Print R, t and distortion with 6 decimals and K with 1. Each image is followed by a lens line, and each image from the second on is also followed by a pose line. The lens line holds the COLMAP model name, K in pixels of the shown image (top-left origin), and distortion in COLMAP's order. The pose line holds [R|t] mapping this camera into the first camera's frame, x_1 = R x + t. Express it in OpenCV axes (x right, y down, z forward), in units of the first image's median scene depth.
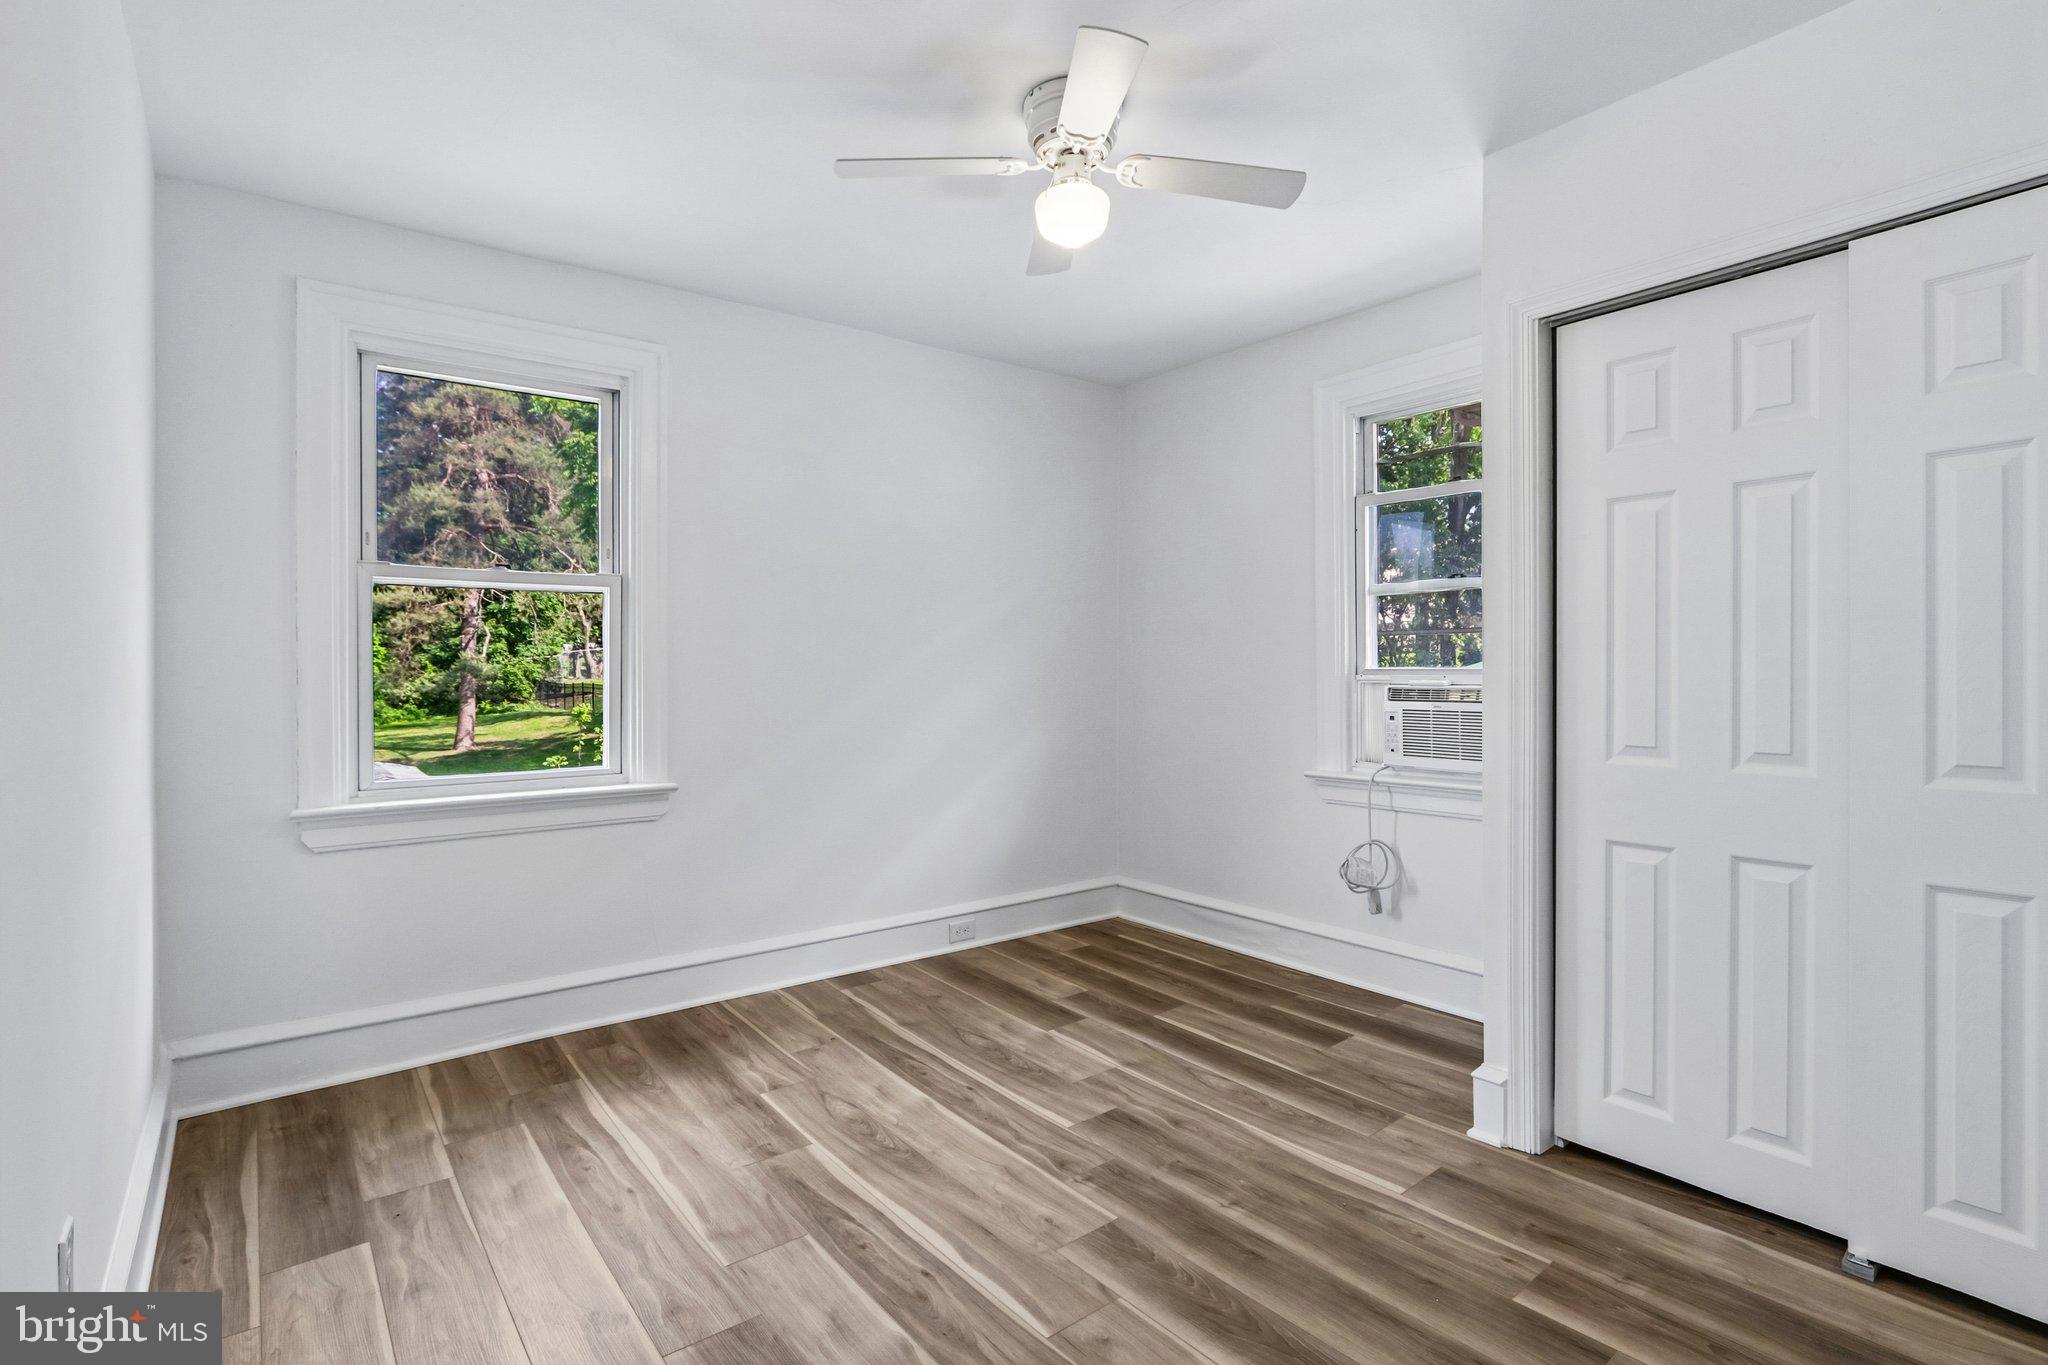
lens RADIAL K [[967.5, 0, 1012.8], [0, 967.5, 671.2], [0, 0, 1]] dist [-0.018198, 0.005147]
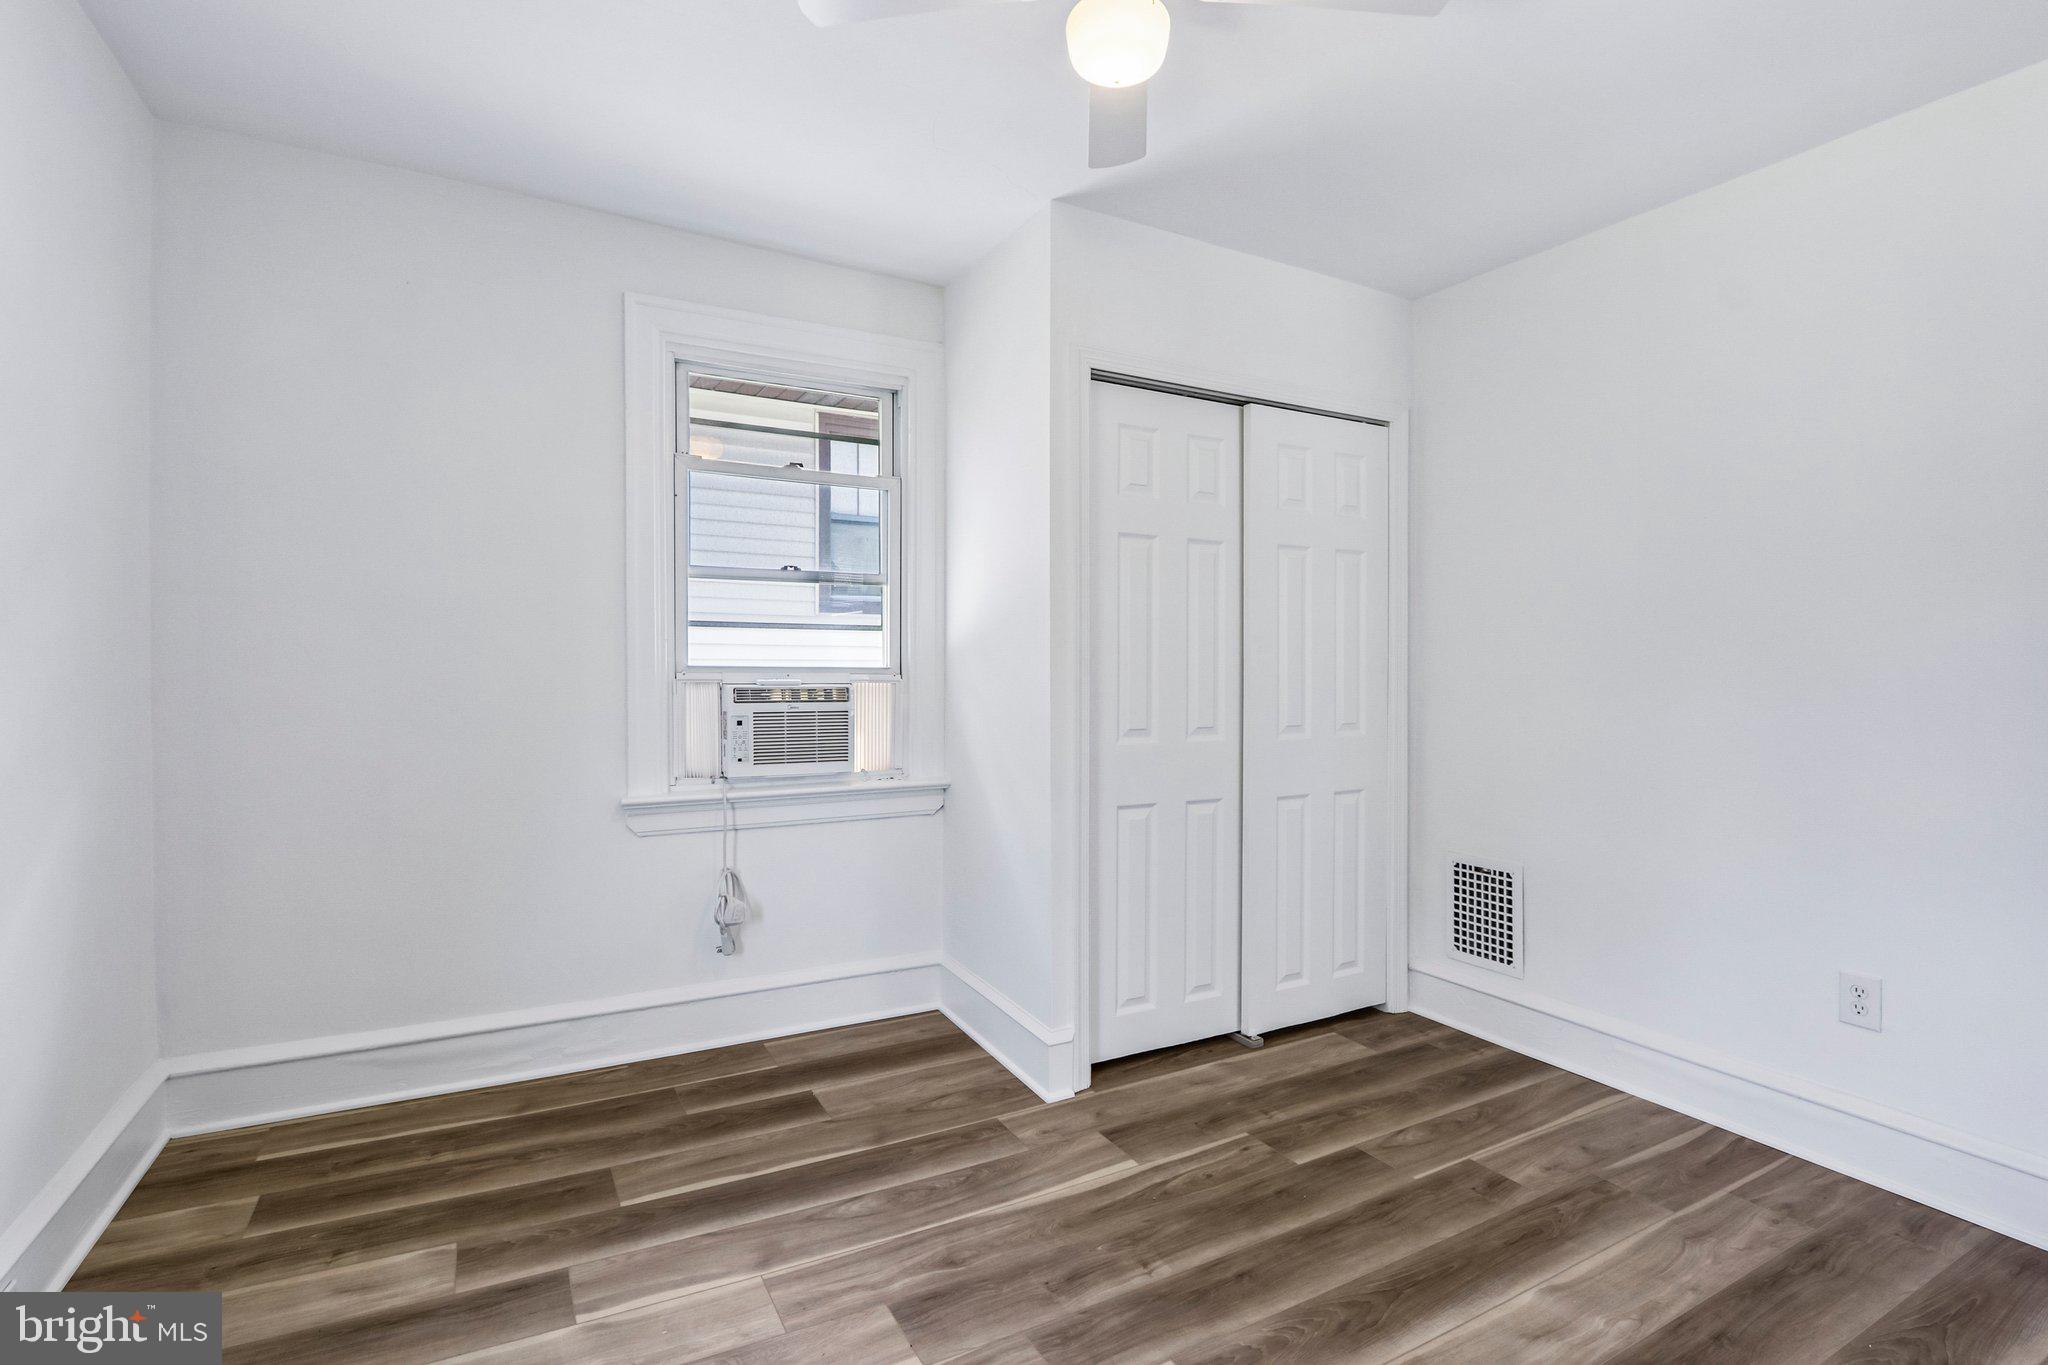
lens RADIAL K [[967.5, 0, 1012.8], [0, 967.5, 671.2], [0, 0, 1]] dist [-0.018198, 0.005147]
pose [[0.167661, 0.001130, 0.985844, -0.536732], [-0.002834, 0.999996, -0.000664, 0.002296], [-0.985841, -0.002683, 0.167663, 0.777543]]
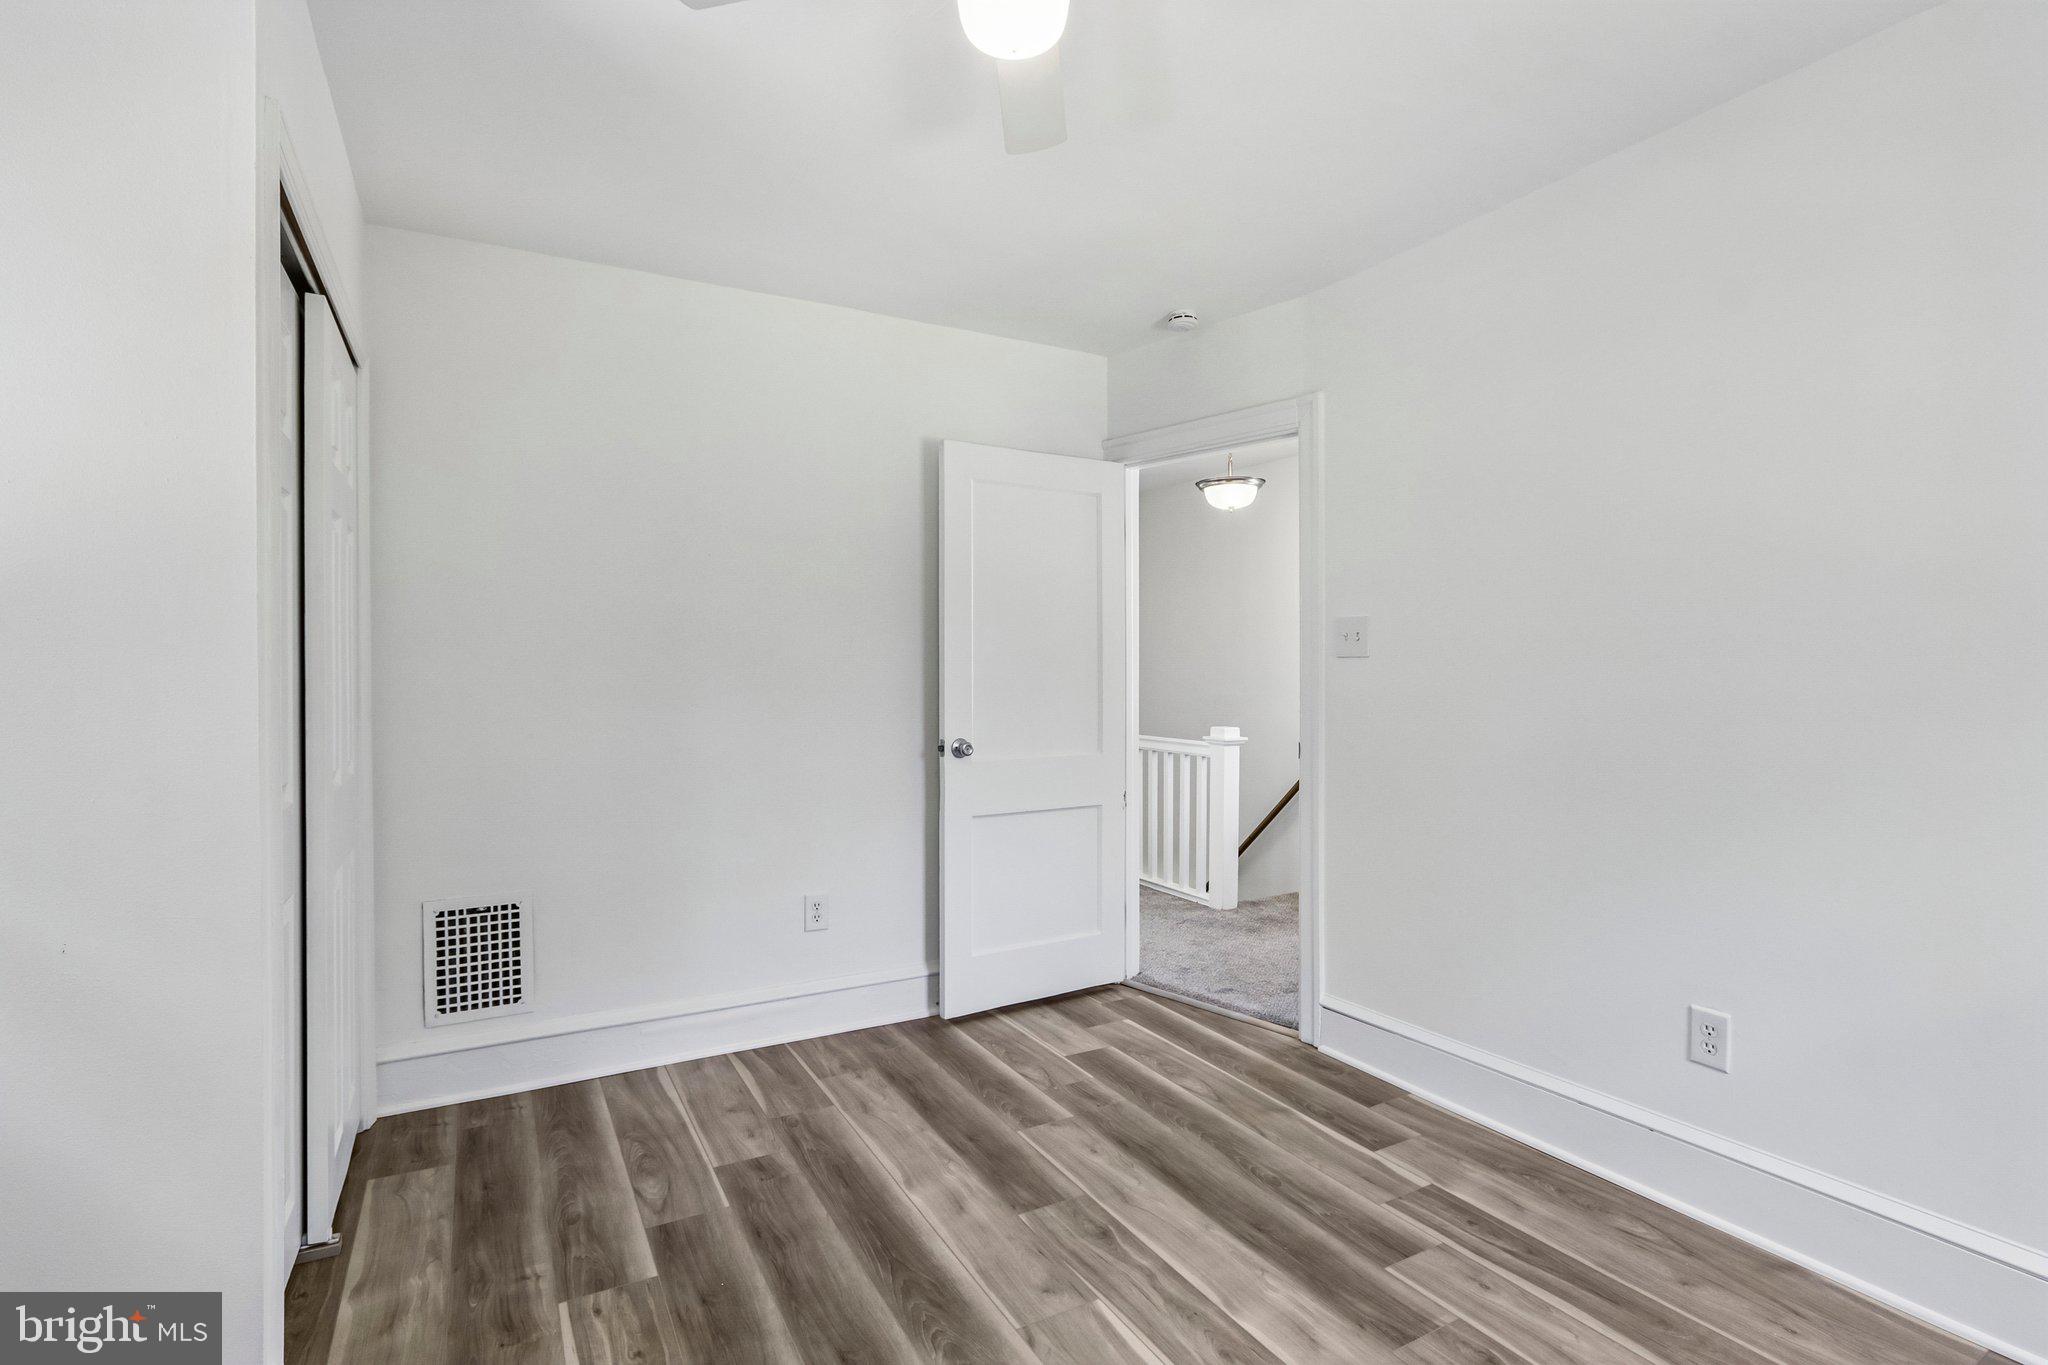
lens RADIAL K [[967.5, 0, 1012.8], [0, 967.5, 671.2], [0, 0, 1]] dist [-0.018198, 0.005147]
pose [[-0.986350, 0.011033, 0.164292, -0.034906], [0.010814, 0.999939, -0.002230, -0.007535], [-0.164306, -0.000423, -0.986409, 1.332488]]
